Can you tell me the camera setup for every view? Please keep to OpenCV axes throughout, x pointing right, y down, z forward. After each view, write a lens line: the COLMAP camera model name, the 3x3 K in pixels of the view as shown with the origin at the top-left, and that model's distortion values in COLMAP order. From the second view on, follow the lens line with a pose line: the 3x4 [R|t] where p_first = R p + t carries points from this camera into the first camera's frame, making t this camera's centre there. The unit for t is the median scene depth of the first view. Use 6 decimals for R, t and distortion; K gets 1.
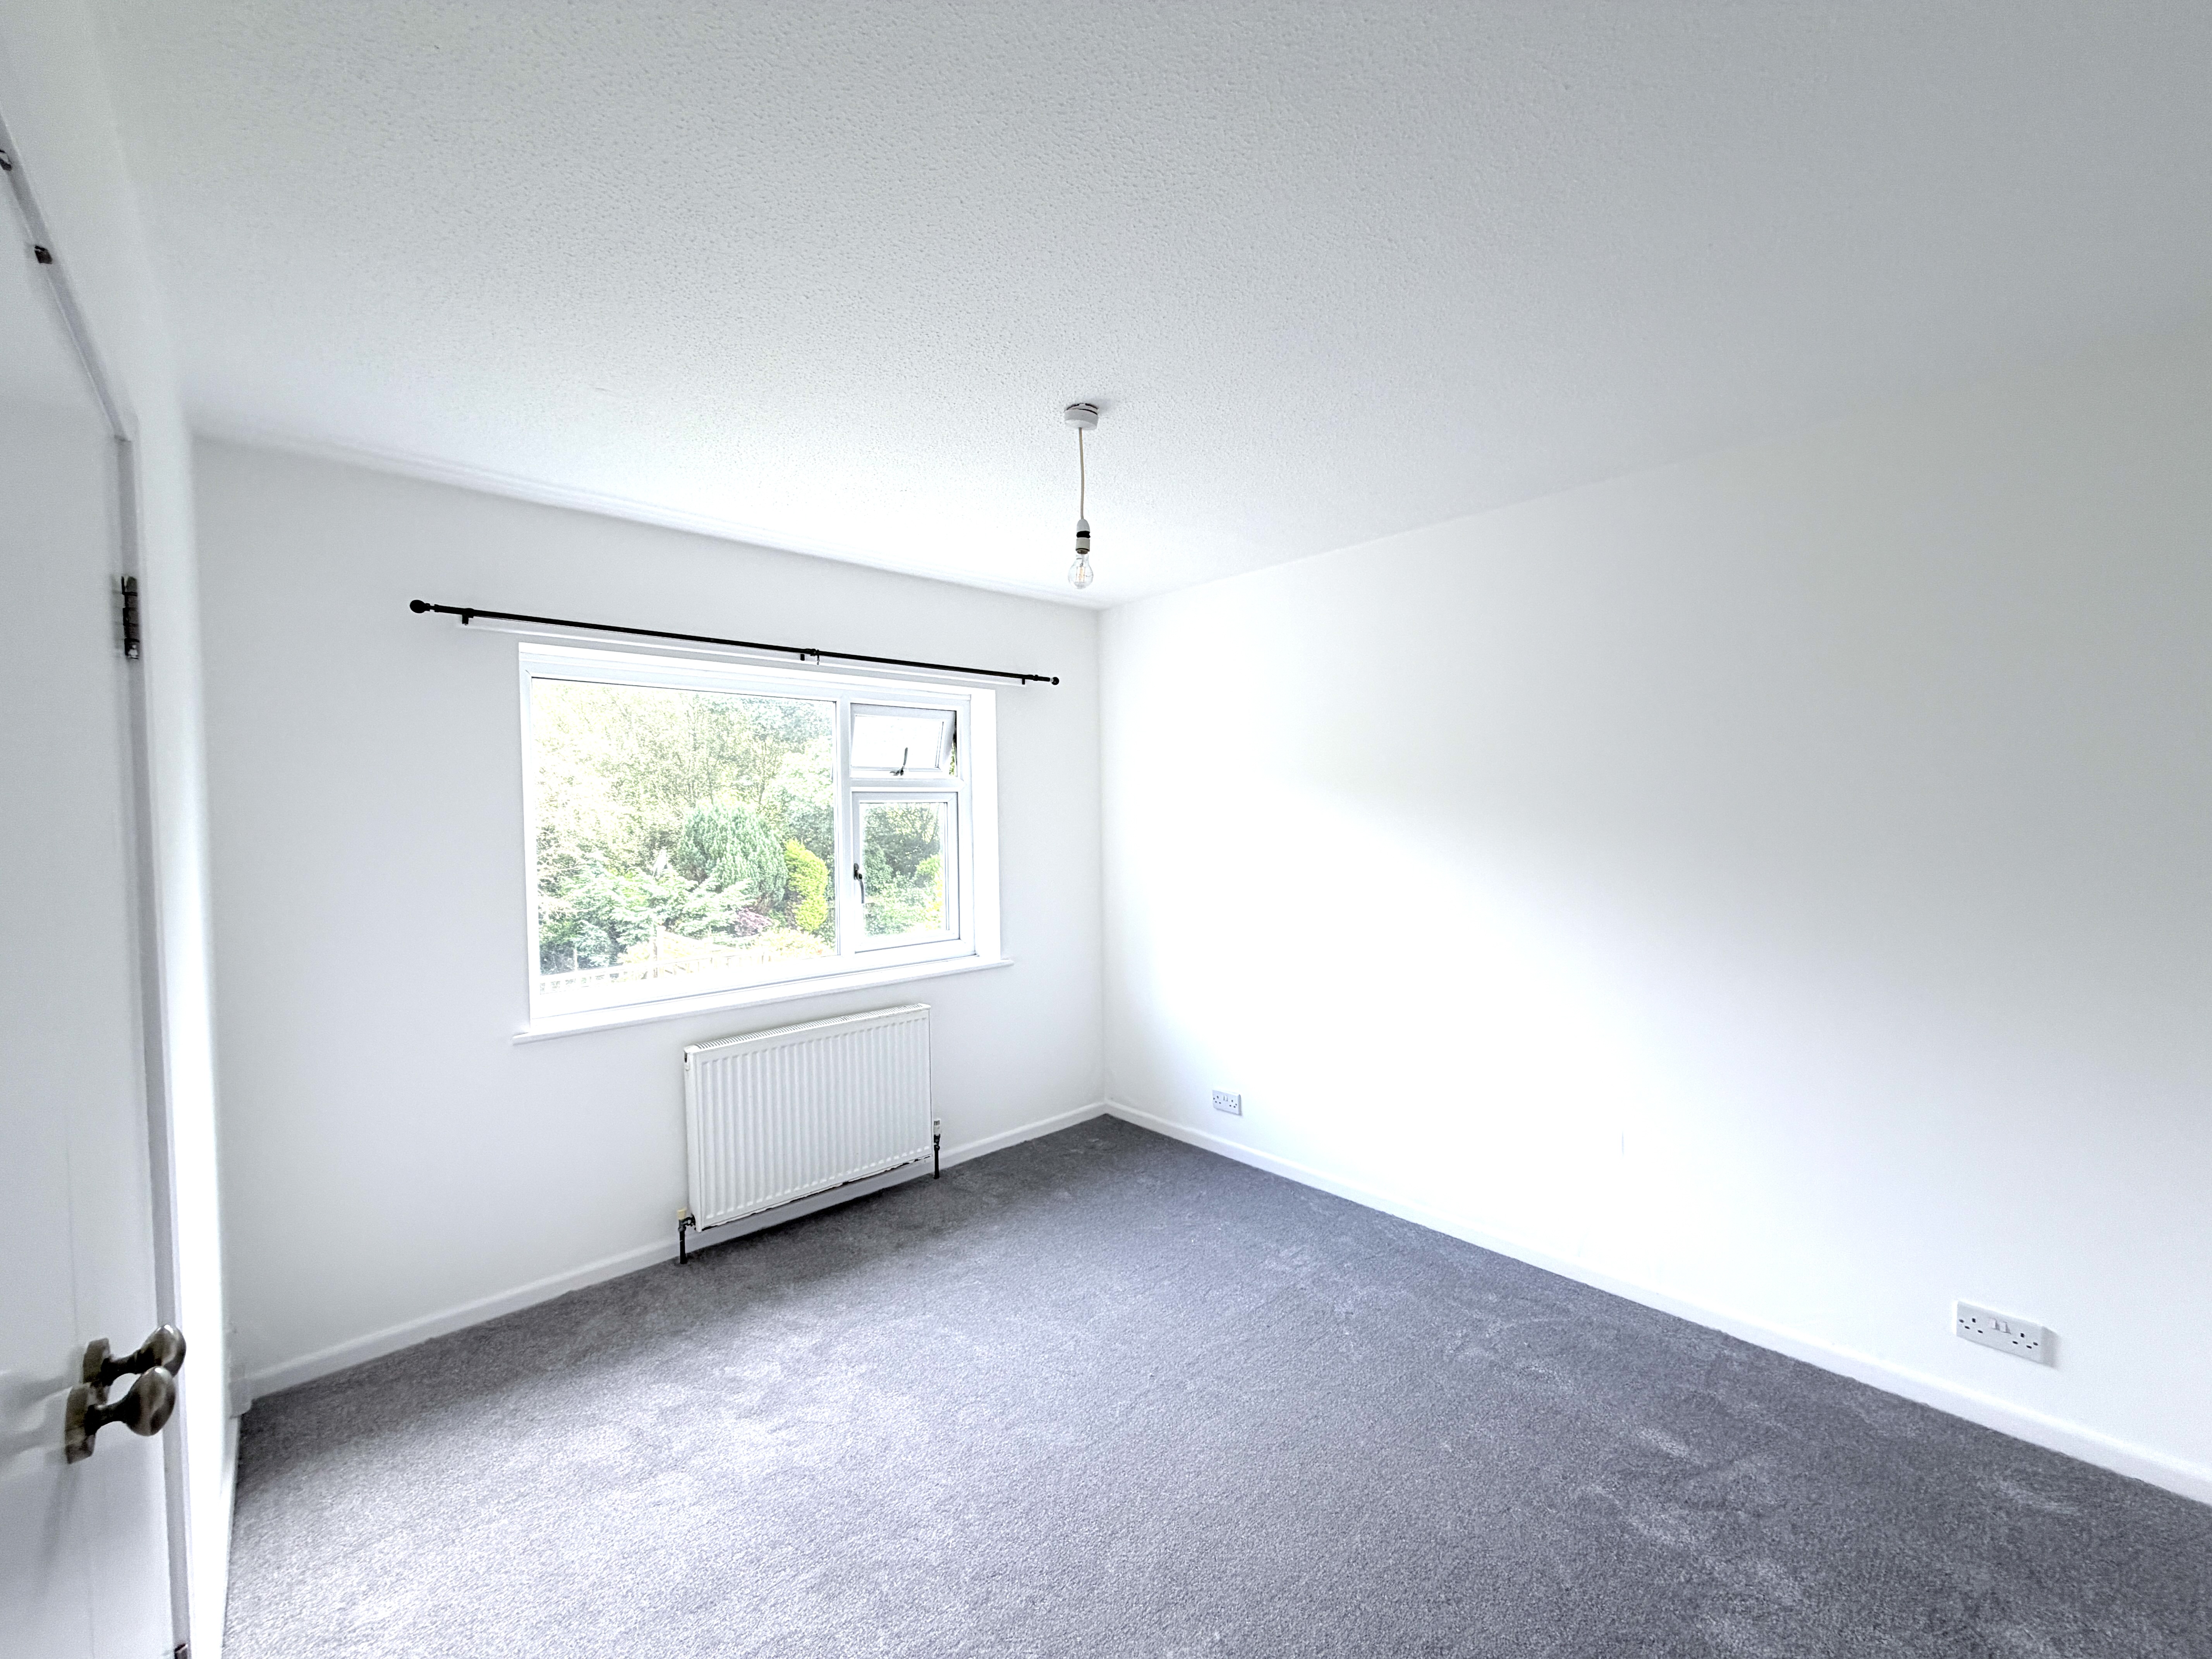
lens RADIAL K [[878.0, 0, 1099.3], [0, 878.0, 836.2], [0, 0, 1]] dist [-0.002380, 0.000685]
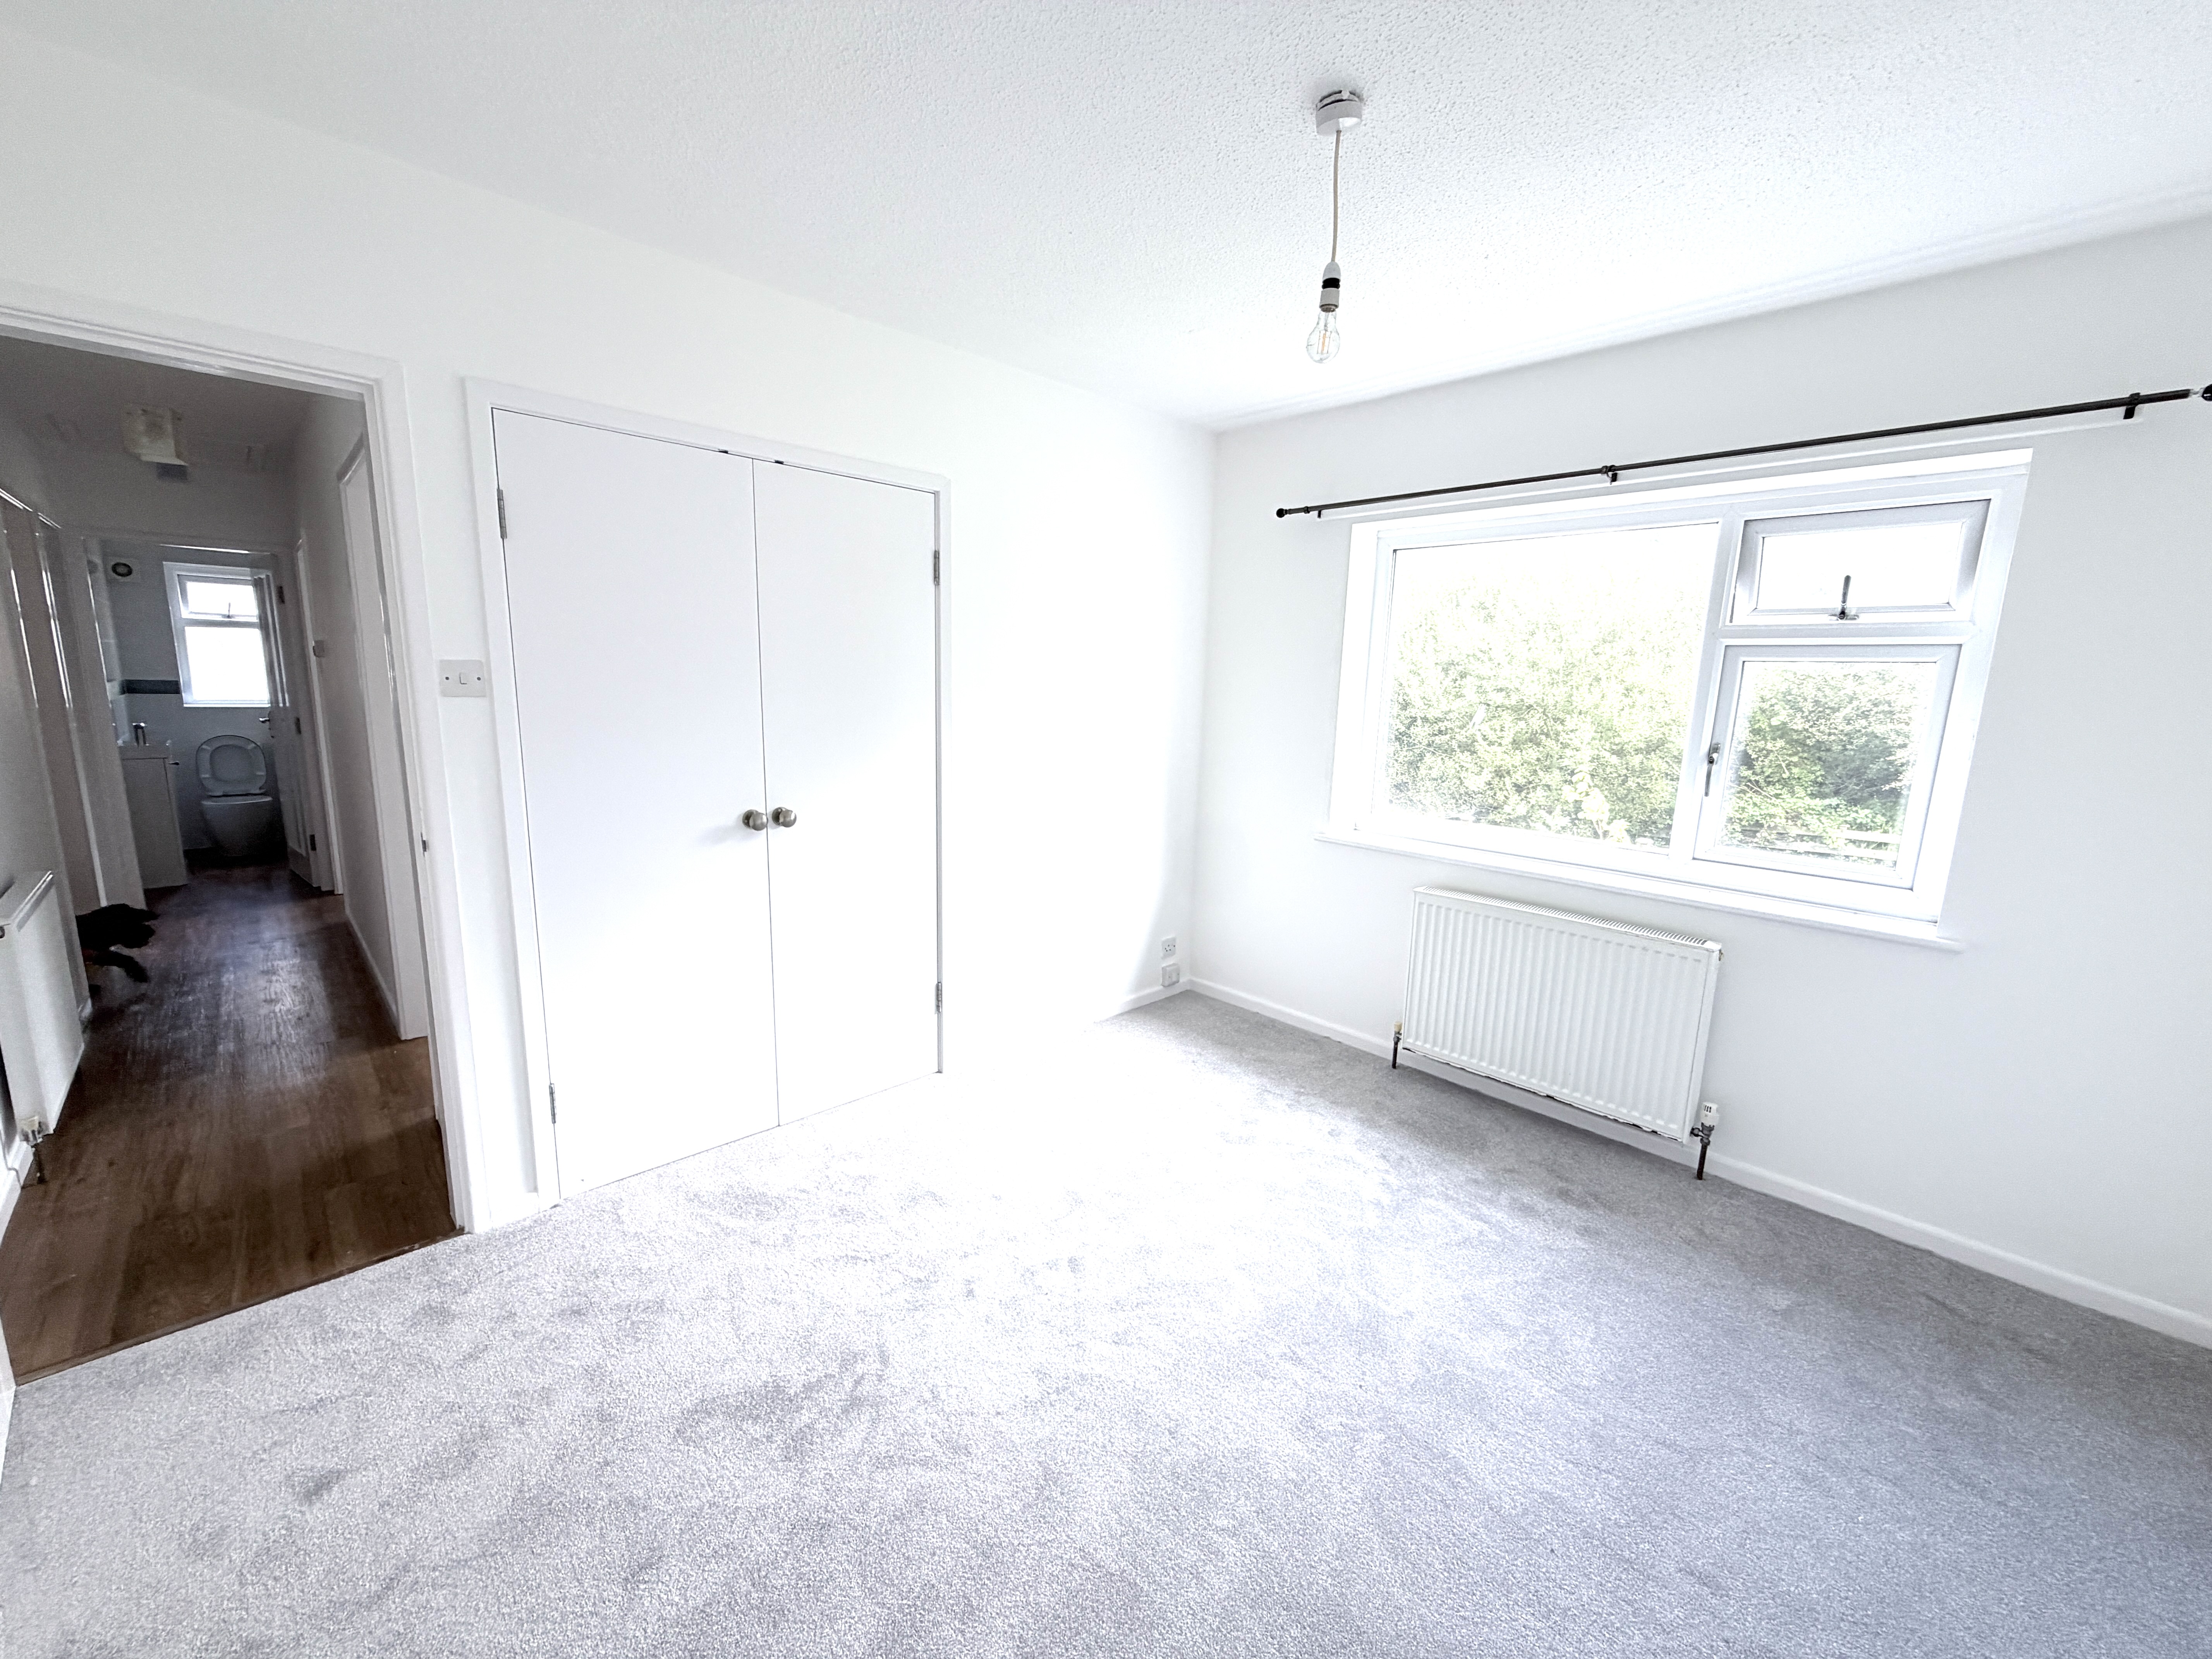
lens RADIAL K [[878.0, 0, 1094.0], [0, 878.0, 831.8], [0, 0, 1]] dist [-0.002380, 0.000685]
pose [[0.021682, 0.186595, -0.982198, 0.562847], [-0.060139, 0.980893, 0.185019, -0.000841], [0.997954, 0.055057, 0.032489, 0.543917]]
